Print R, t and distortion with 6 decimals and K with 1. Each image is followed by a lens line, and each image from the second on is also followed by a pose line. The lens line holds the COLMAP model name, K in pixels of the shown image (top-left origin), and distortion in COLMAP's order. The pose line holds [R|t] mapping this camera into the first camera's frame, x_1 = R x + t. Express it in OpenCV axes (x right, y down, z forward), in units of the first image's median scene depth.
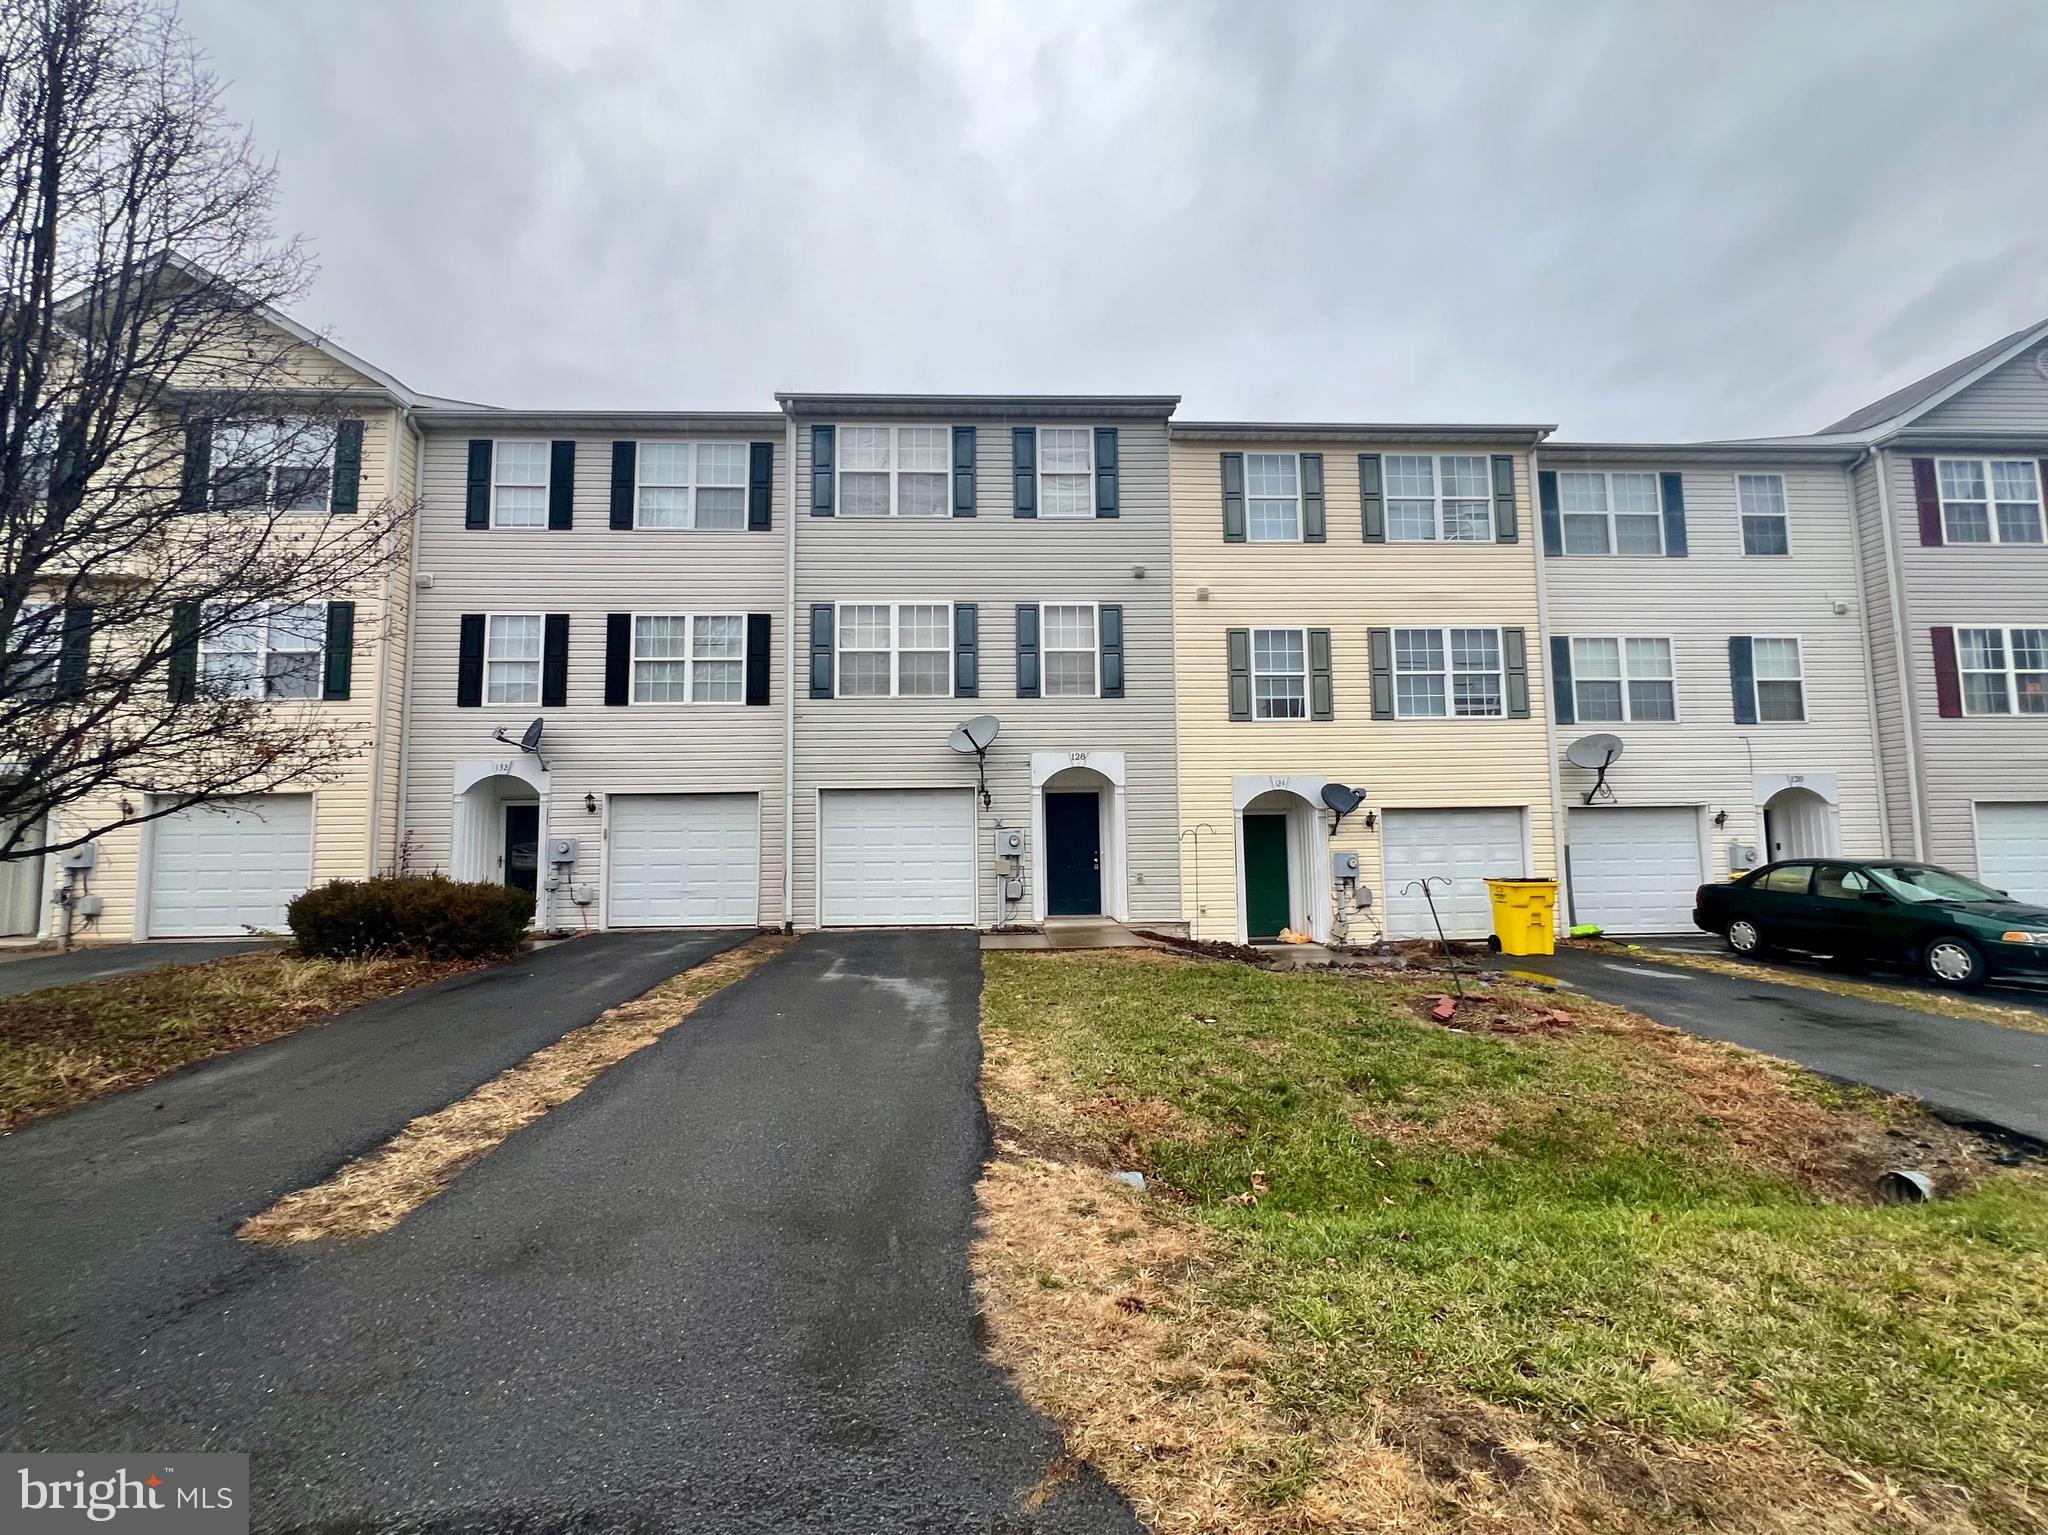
lens RADIAL K [[823.0, 0, 1012.0], [0, 823.0, 767.7], [0, 0, 1]] dist [0.001893, -0.000443]
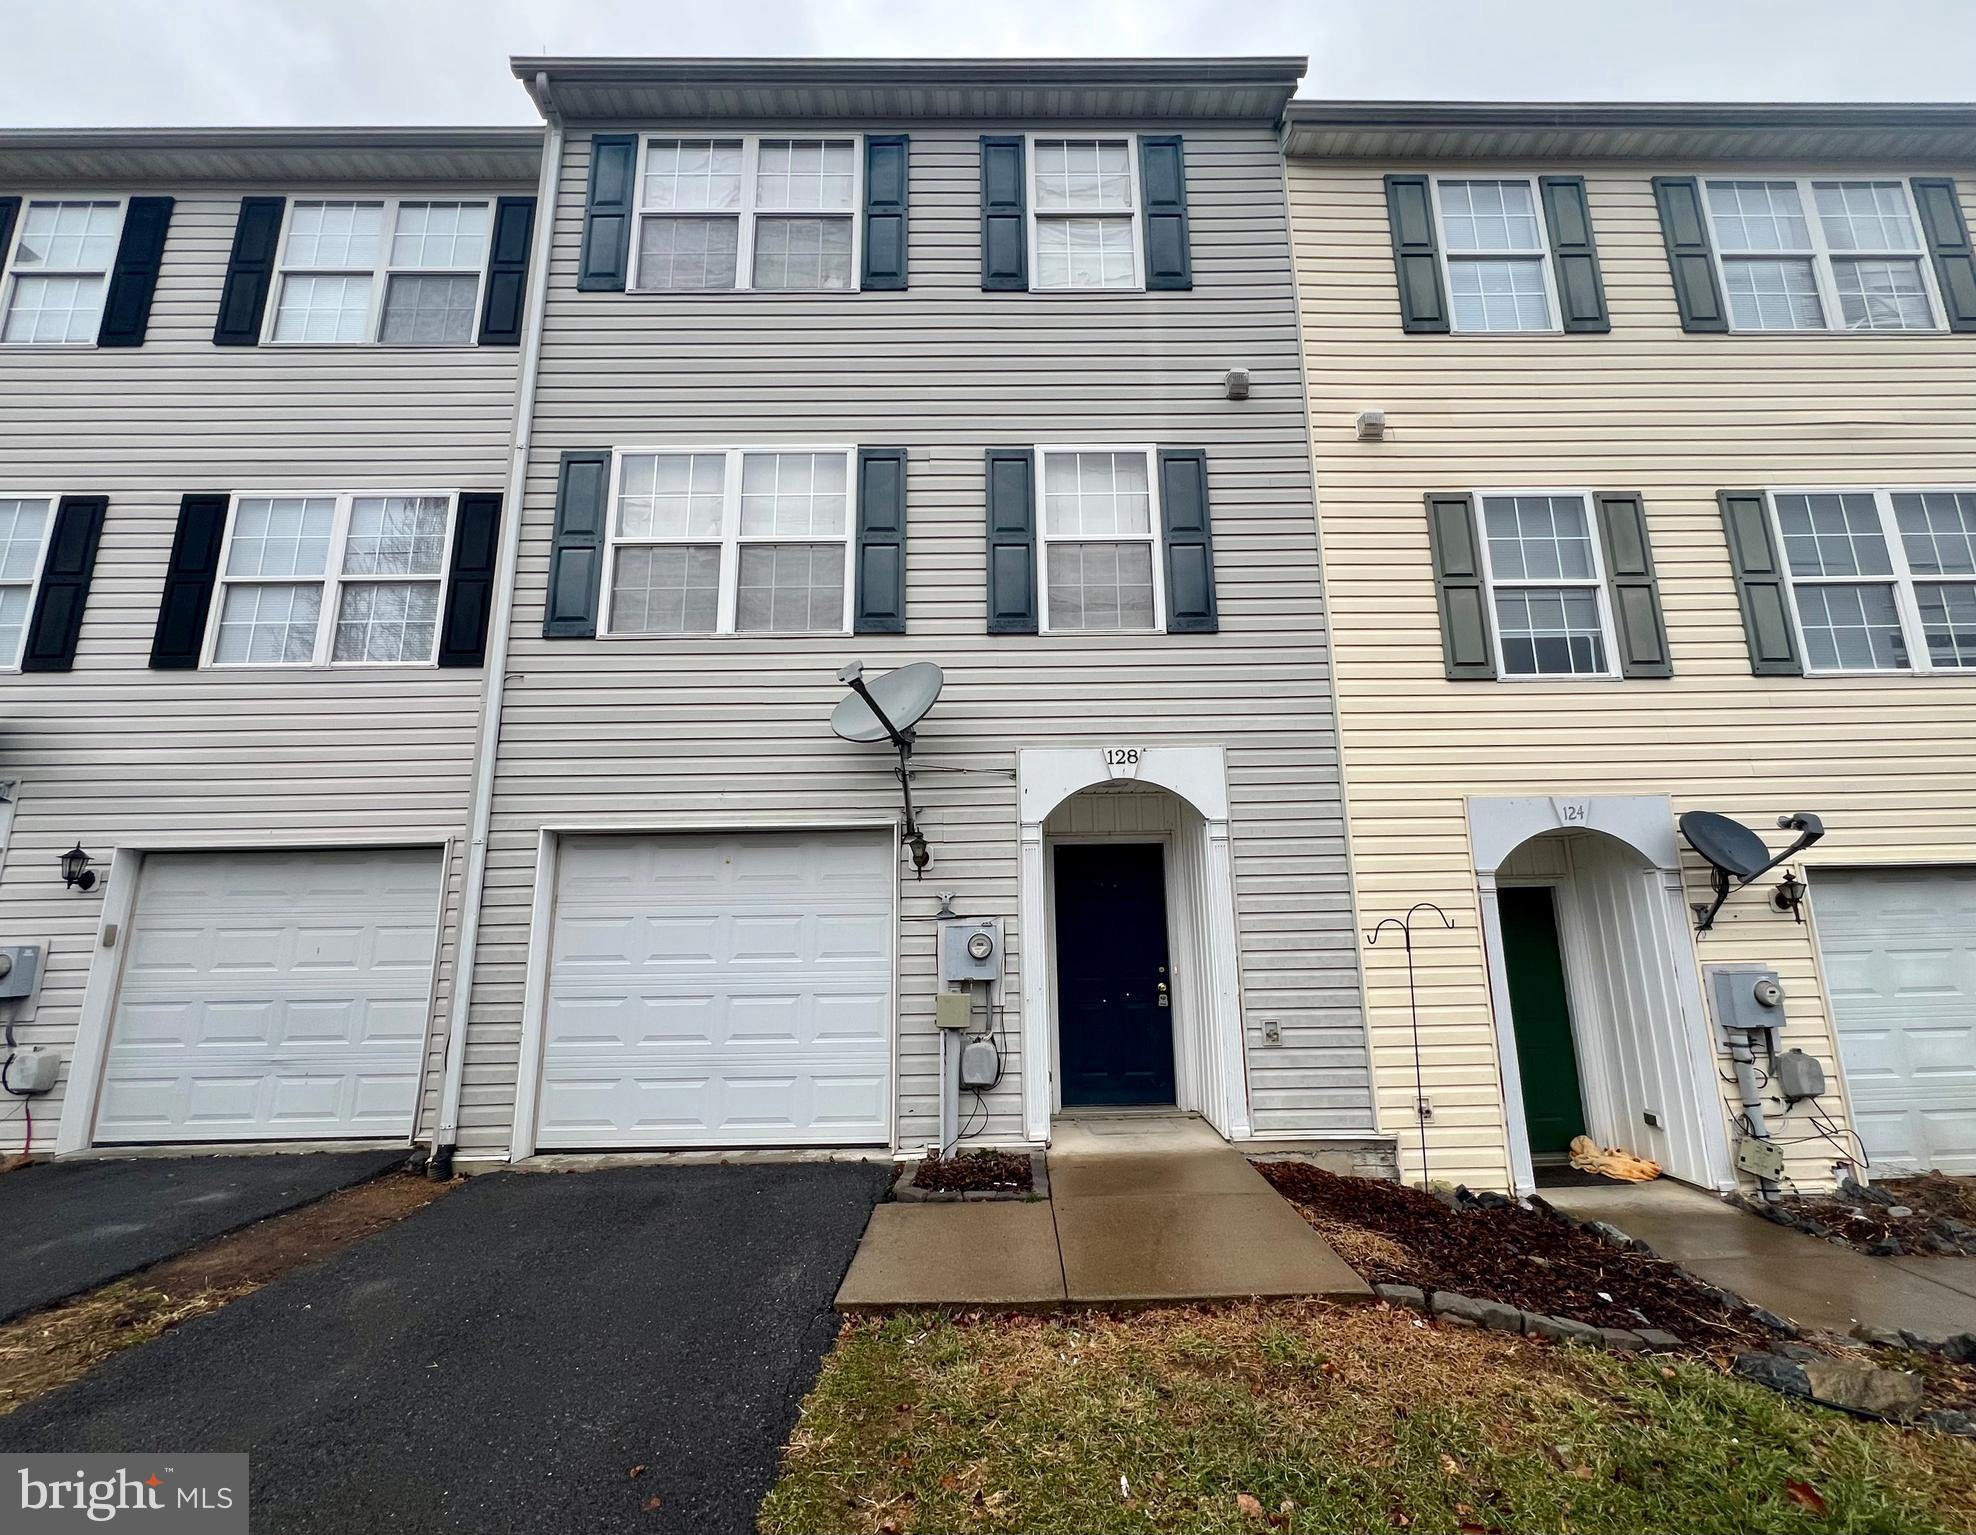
lens RADIAL K [[871.8, 0, 1008.8], [0, 871.8, 764.4], [0, 0, 1]] dist [-0.002420, 0.000441]
pose [[0.999681, -0.010166, -0.023116, 0.028077], [0.007529, 0.993743, -0.111434, 0.042380], [0.024104, 0.111225, 0.993503, 0.507235]]
